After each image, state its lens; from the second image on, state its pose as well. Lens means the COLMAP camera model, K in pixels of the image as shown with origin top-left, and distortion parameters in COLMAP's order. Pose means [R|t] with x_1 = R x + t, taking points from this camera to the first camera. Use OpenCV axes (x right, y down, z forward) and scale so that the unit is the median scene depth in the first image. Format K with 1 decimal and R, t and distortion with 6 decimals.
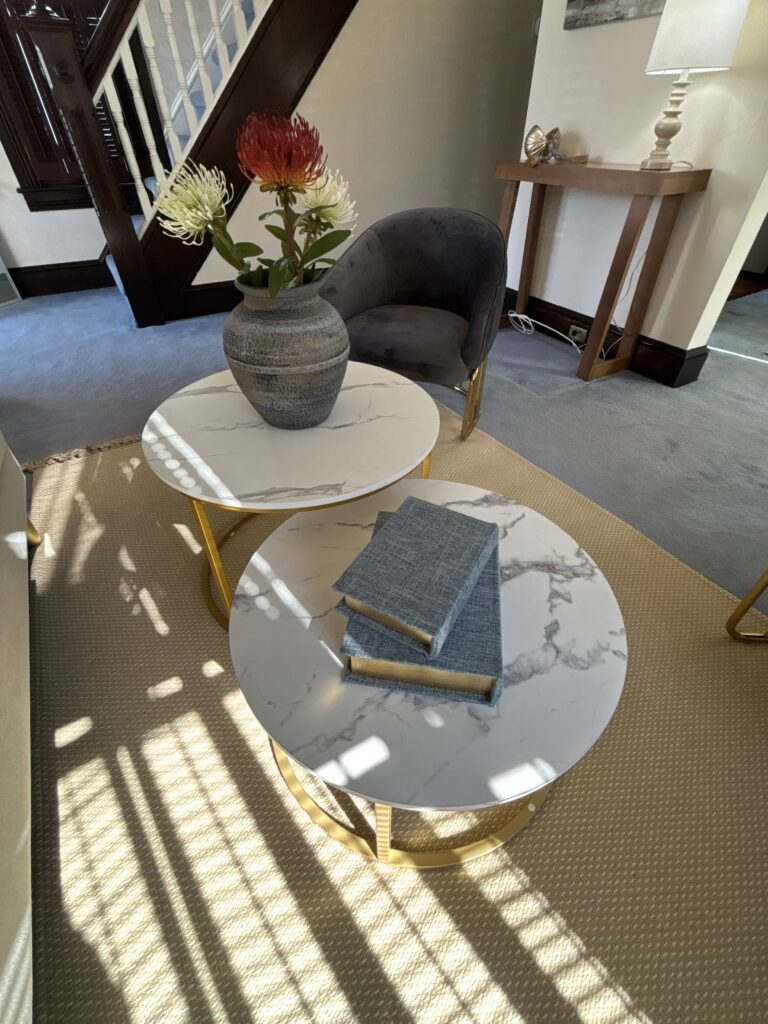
lens RADIAL K [[446.9, 0, 386.3], [0, 446.9, 512.7], [0, 0, 1]] dist [-0.001425, -0.000162]
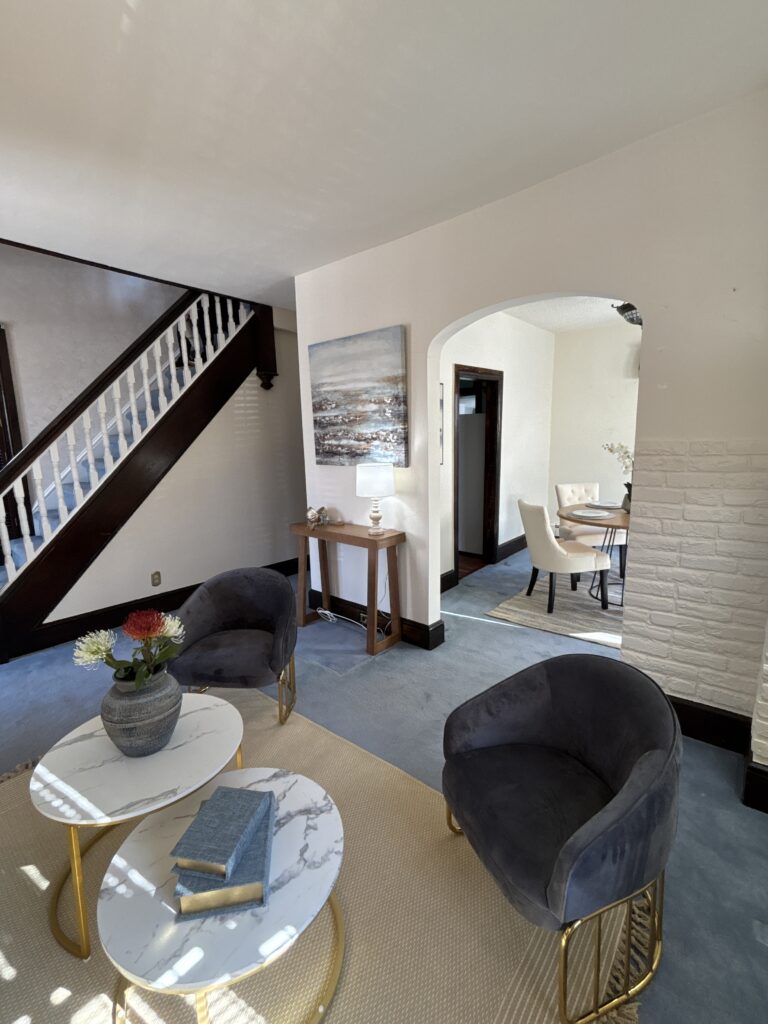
lens RADIAL K [[446.9, 0, 386.3], [0, 446.9, 512.7], [0, 0, 1]] dist [-0.001425, -0.000162]
pose [[0.942661, -0.066808, 0.326998, 0.136931], [0.228946, 0.842338, -0.487904, 0.051928], [-0.242847, 0.534793, 0.809334, -0.933327]]
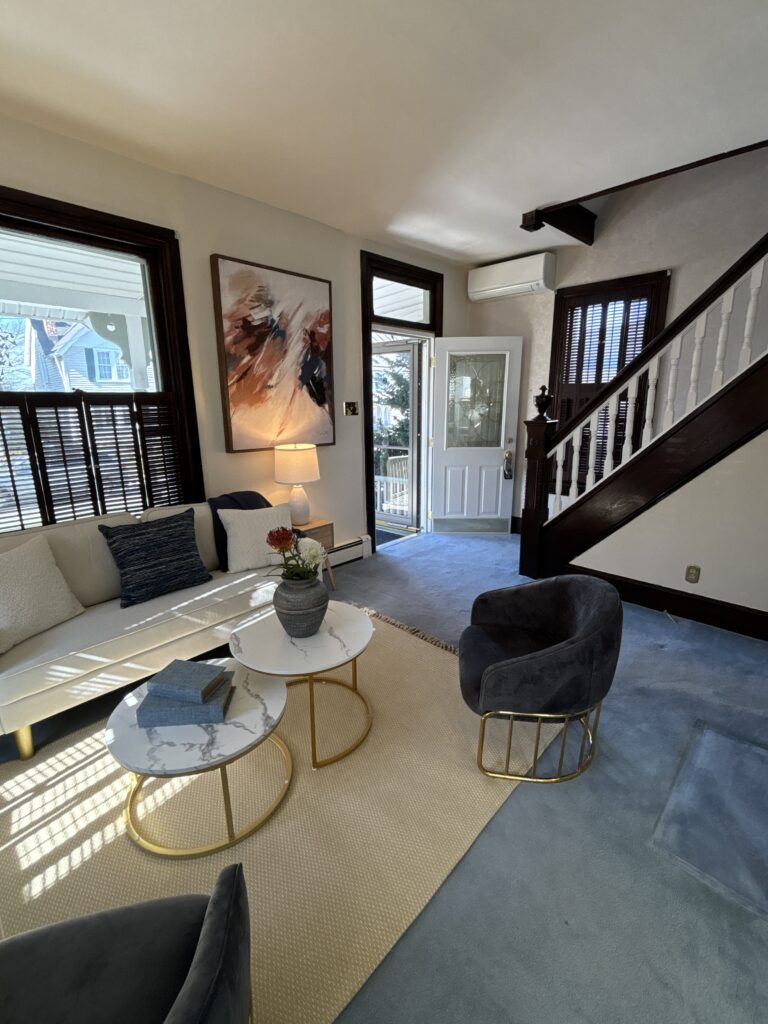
lens RADIAL K [[446.9, 0, 386.3], [0, 446.9, 512.7], [0, 0, 1]] dist [-0.001425, -0.000162]
pose [[0.273029, 0.233575, -0.933219, 1.751022], [-0.627979, 0.778152, 0.011037, -0.937335], [0.728765, 0.583028, 0.359138, 0.239207]]
